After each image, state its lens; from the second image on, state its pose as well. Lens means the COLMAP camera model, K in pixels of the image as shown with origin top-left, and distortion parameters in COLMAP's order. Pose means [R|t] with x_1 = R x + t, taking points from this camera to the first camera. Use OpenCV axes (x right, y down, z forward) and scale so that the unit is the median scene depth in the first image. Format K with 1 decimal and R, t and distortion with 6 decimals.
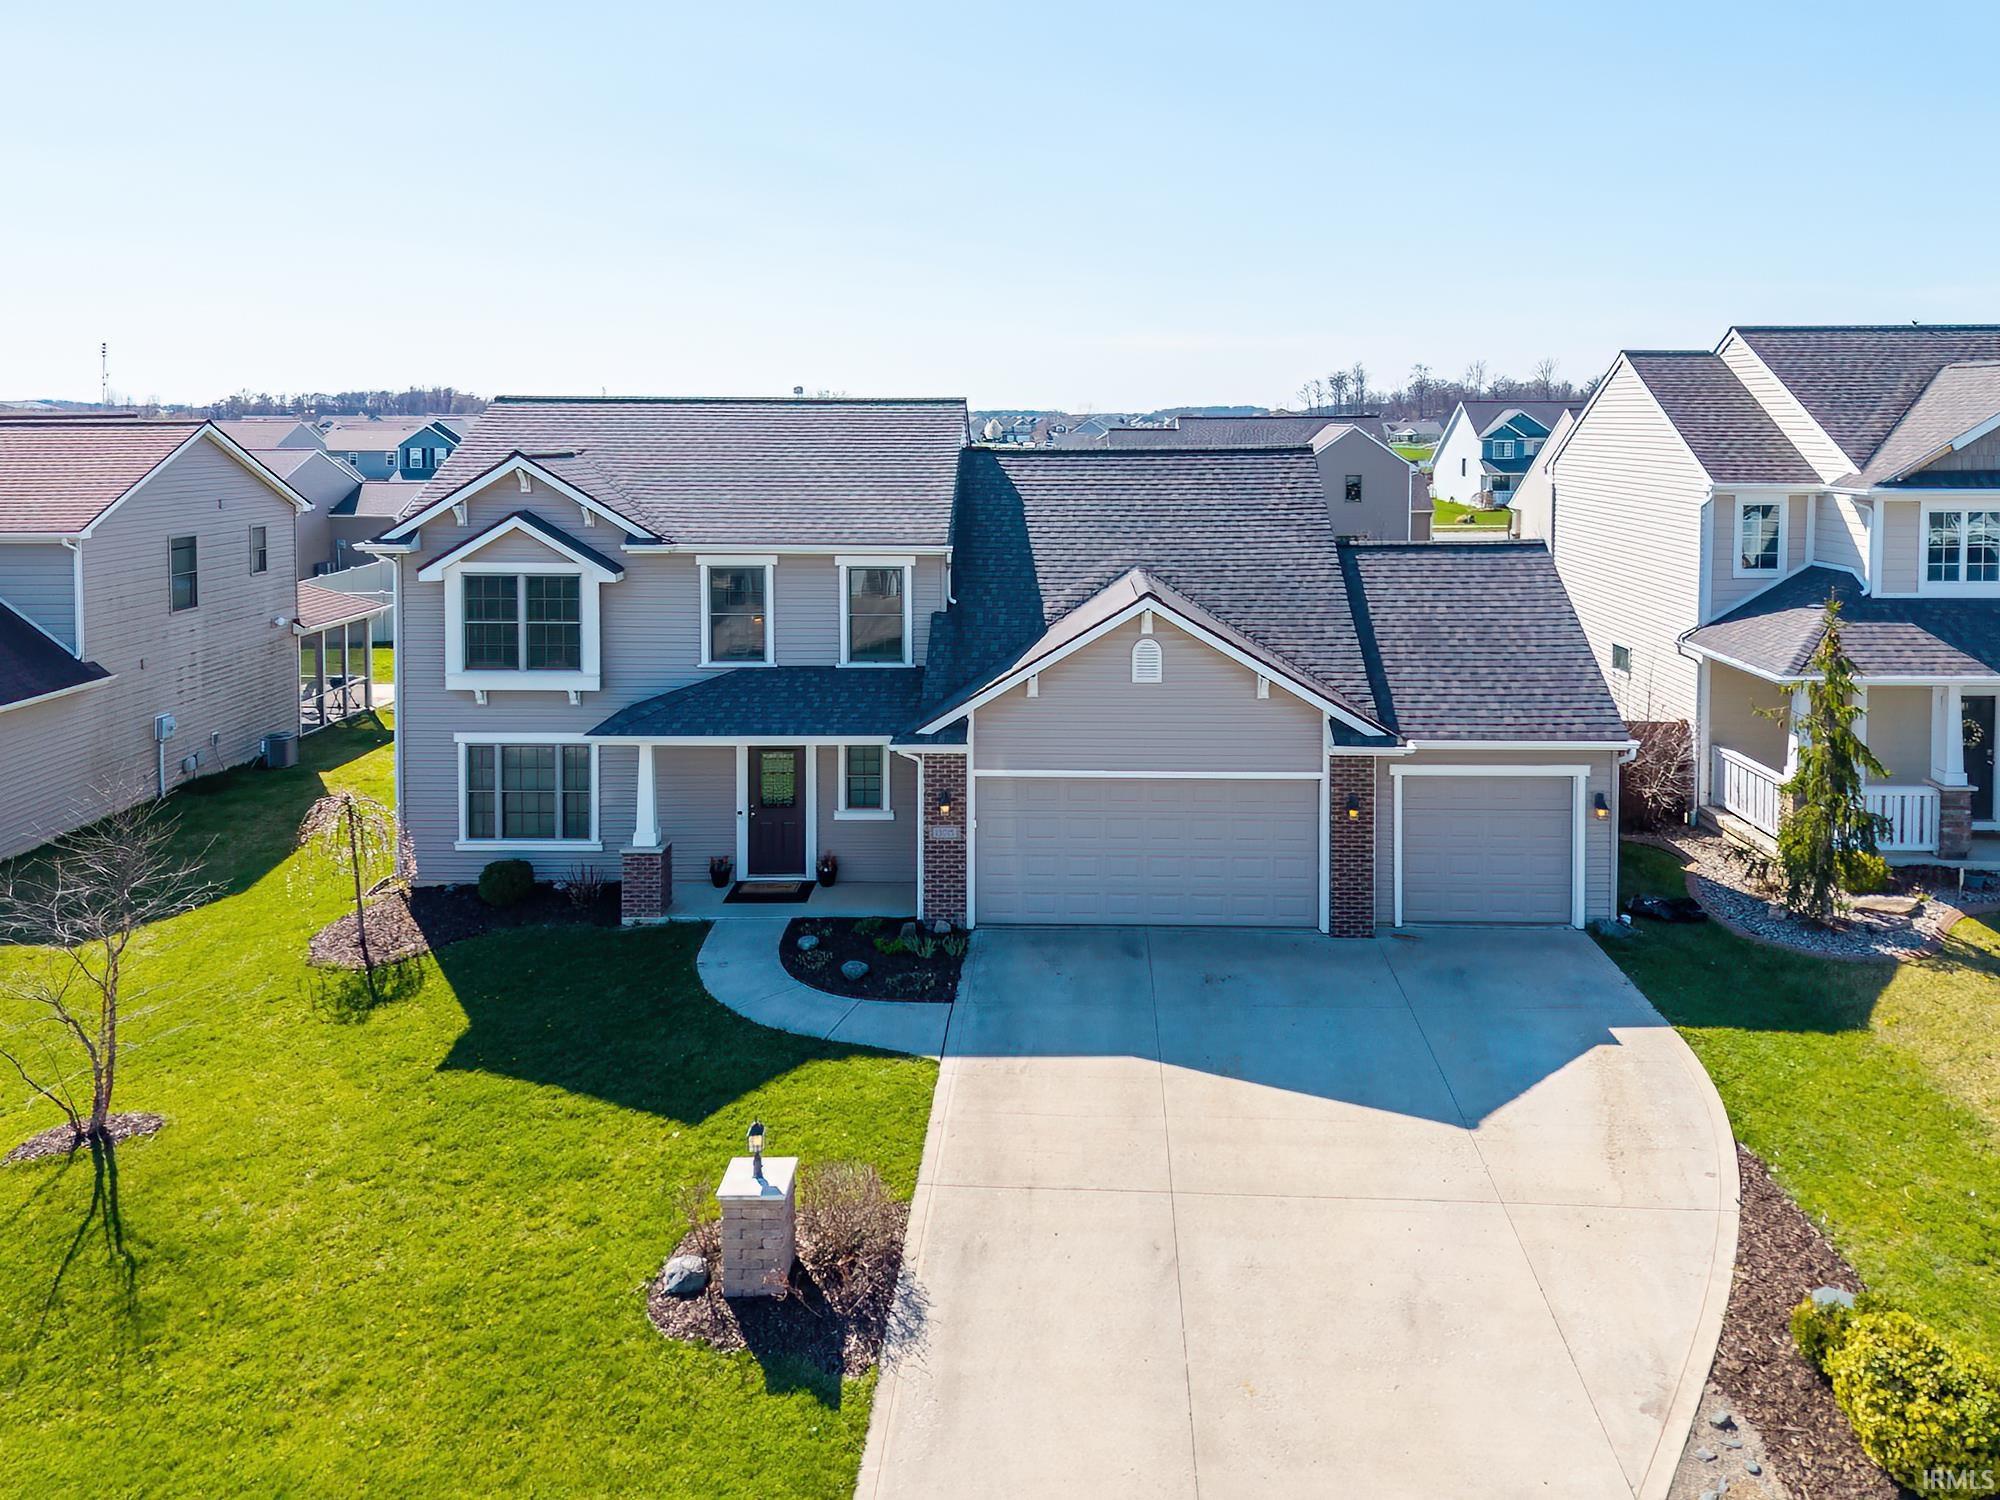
lens RADIAL K [[1444.7, 0, 1041.7], [0, 1444.7, 469.4], [0, 0, 1]] dist [0.013198, 0.007946]
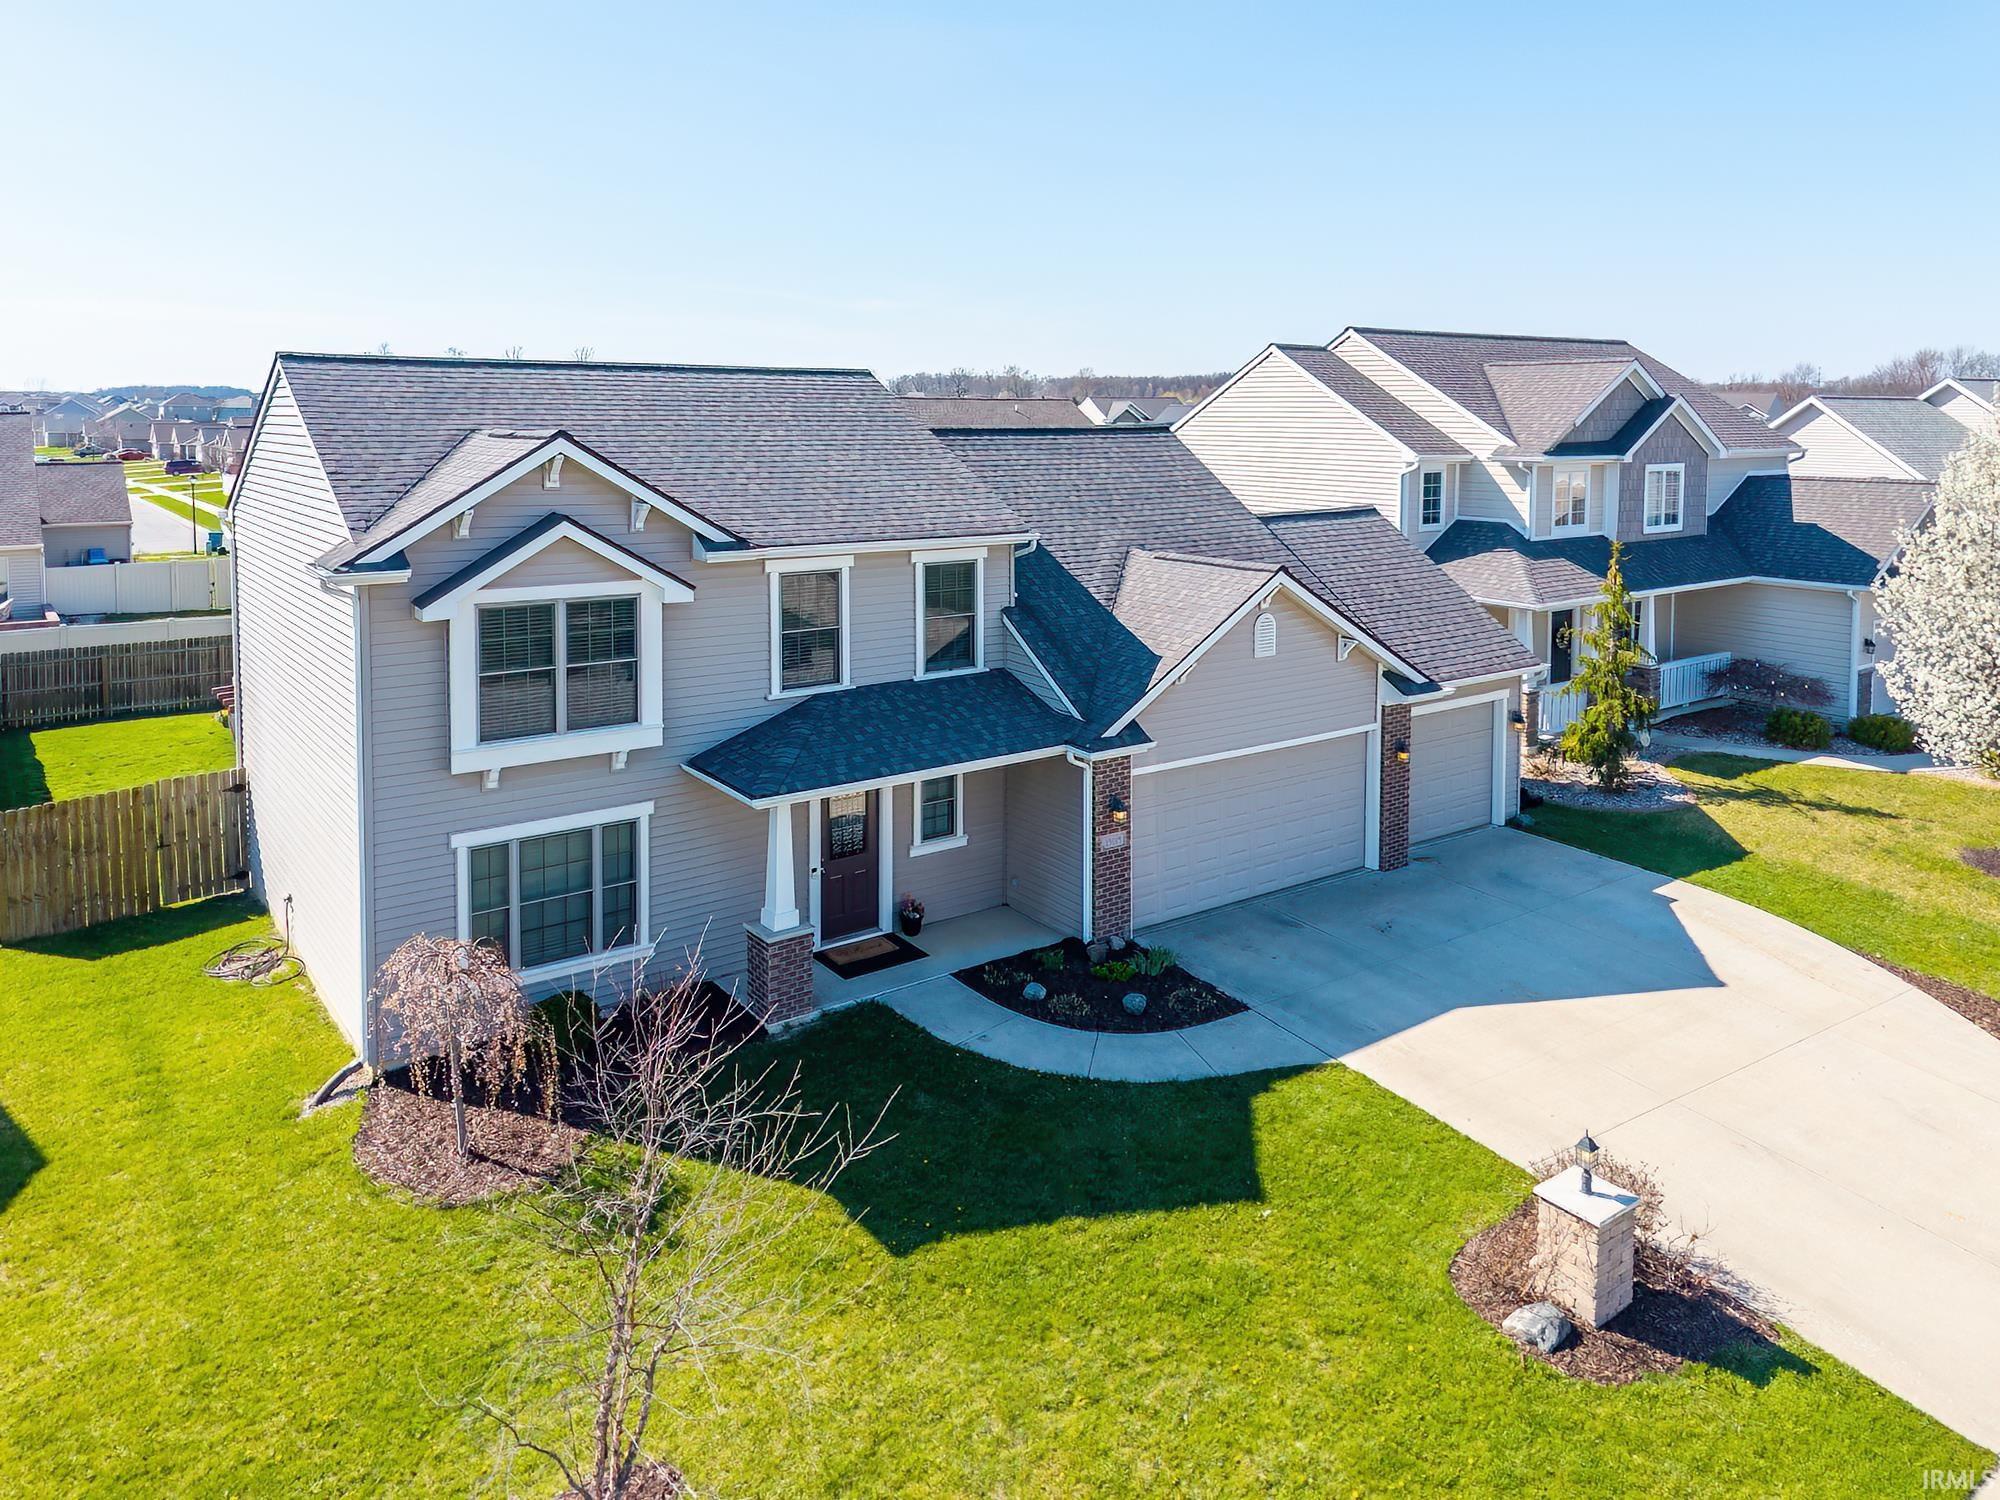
lens RADIAL K [[1416.2, 0, 1007.9], [0, 1416.2, 492.1], [0, 0, 1]] dist [0.007814, -0.002756]
pose [[0.794187, -0.029997, 0.606933, -0.612991], [0.017456, 0.999495, 0.026557, 0.003044], [-0.607423, -0.010496, 0.794309, 0.300291]]
